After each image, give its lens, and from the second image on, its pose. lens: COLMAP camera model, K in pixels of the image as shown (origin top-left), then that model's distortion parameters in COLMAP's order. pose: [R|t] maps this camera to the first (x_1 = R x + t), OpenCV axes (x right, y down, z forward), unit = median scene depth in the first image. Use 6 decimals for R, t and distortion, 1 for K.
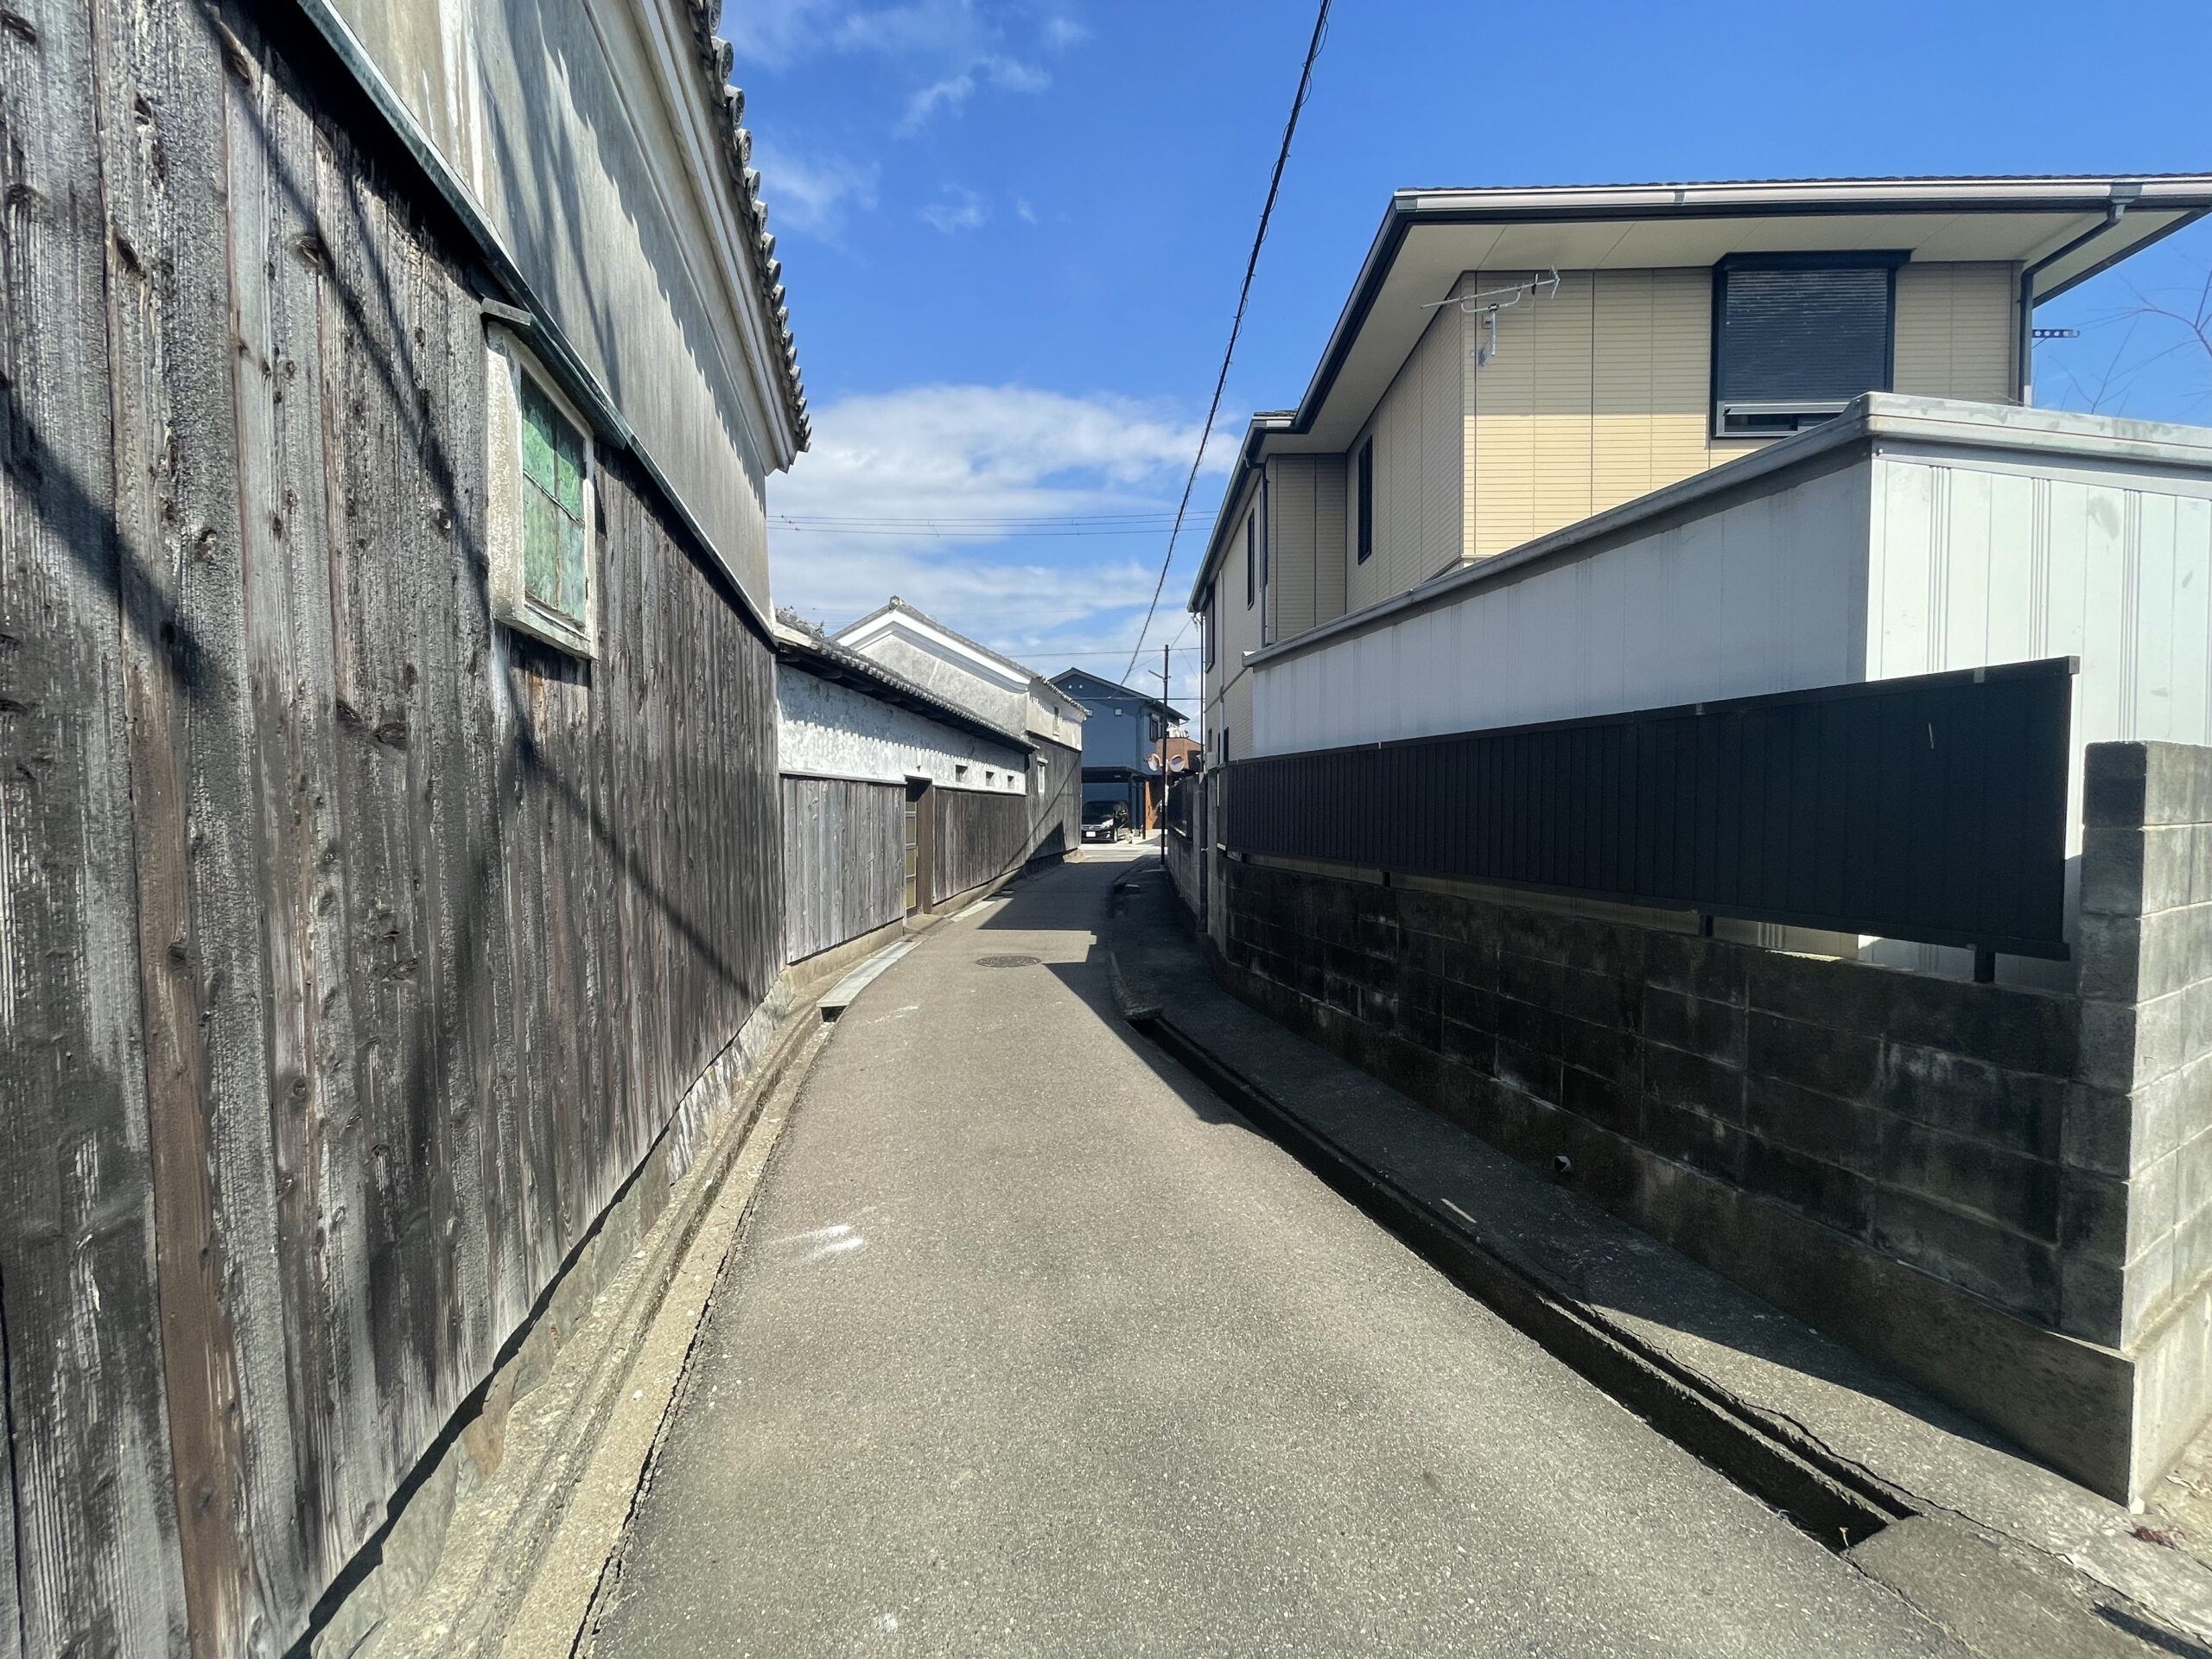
lens RADIAL K [[917.4, 0, 1094.3], [0, 917.4, 840.3], [0, 0, 1]] dist [0.005627, -0.004120]
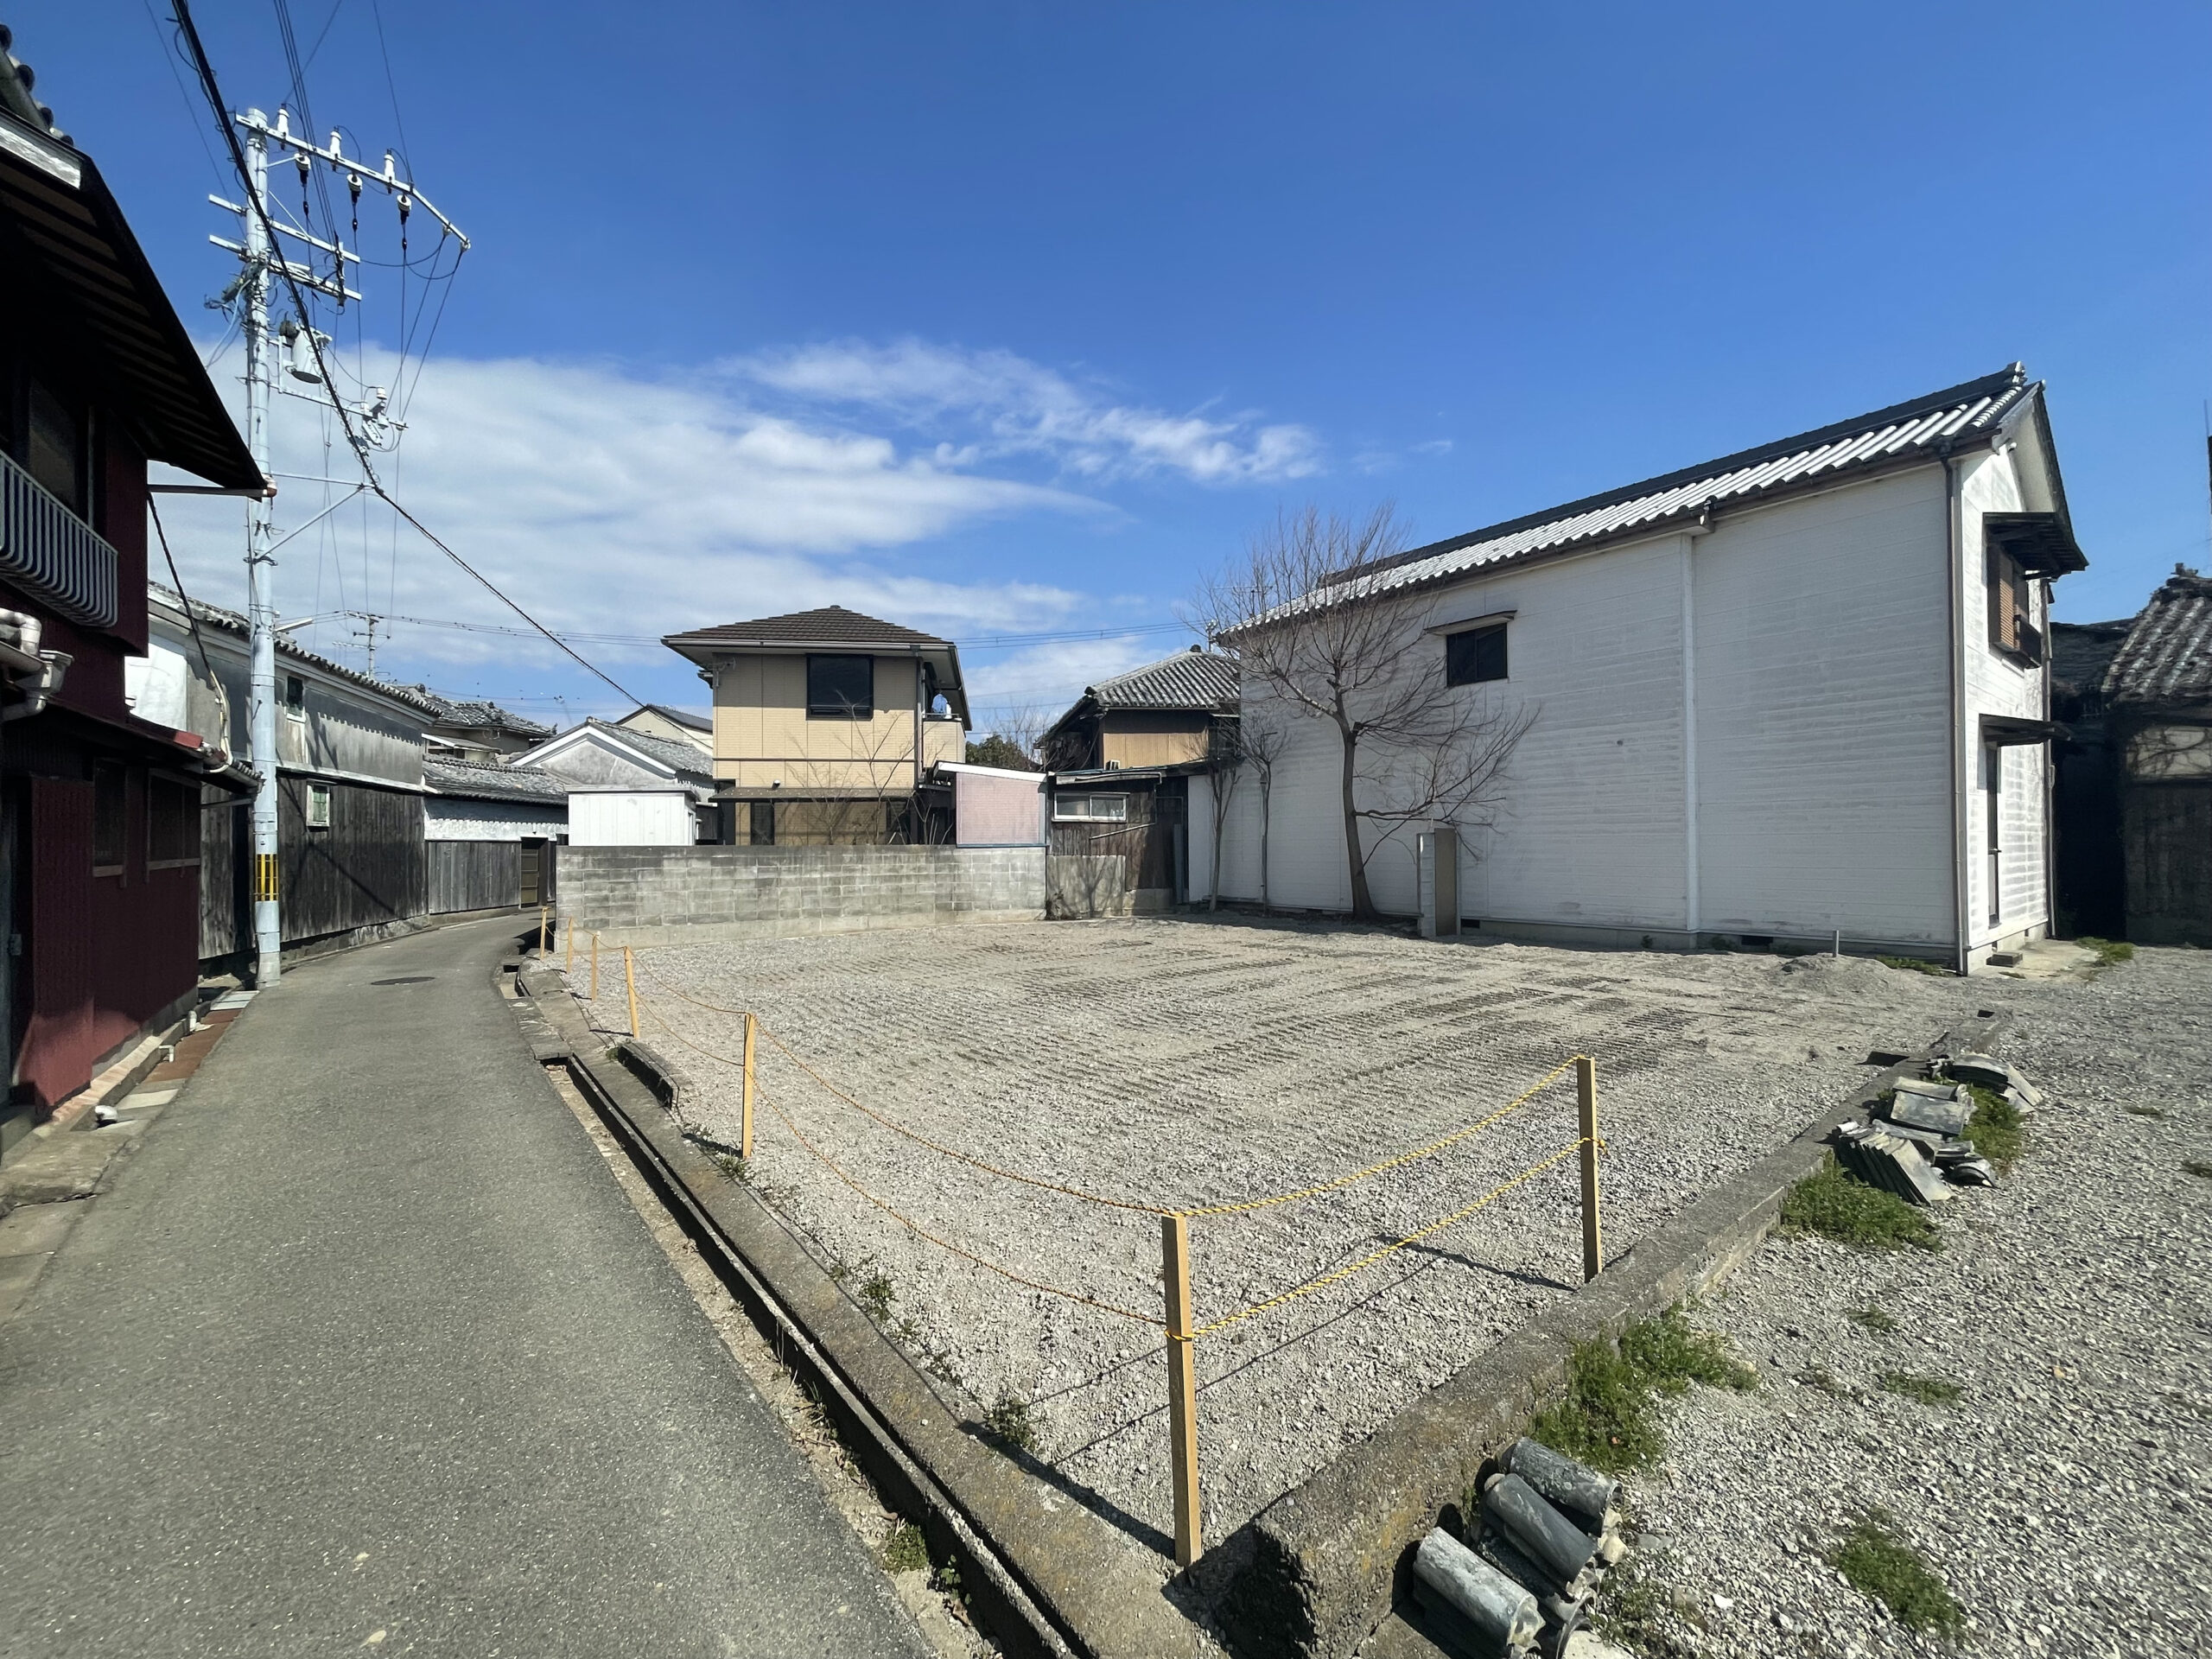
lens RADIAL K [[917.4, 0, 1094.3], [0, 917.4, 840.3], [0, 0, 1]] dist [0.005627, -0.004120]
pose [[0.990890, 0.003318, 0.134630, 1.129041], [0.002814, 0.998968, -0.045332, 0.049762], [-0.134642, 0.045298, 0.989858, -1.750032]]
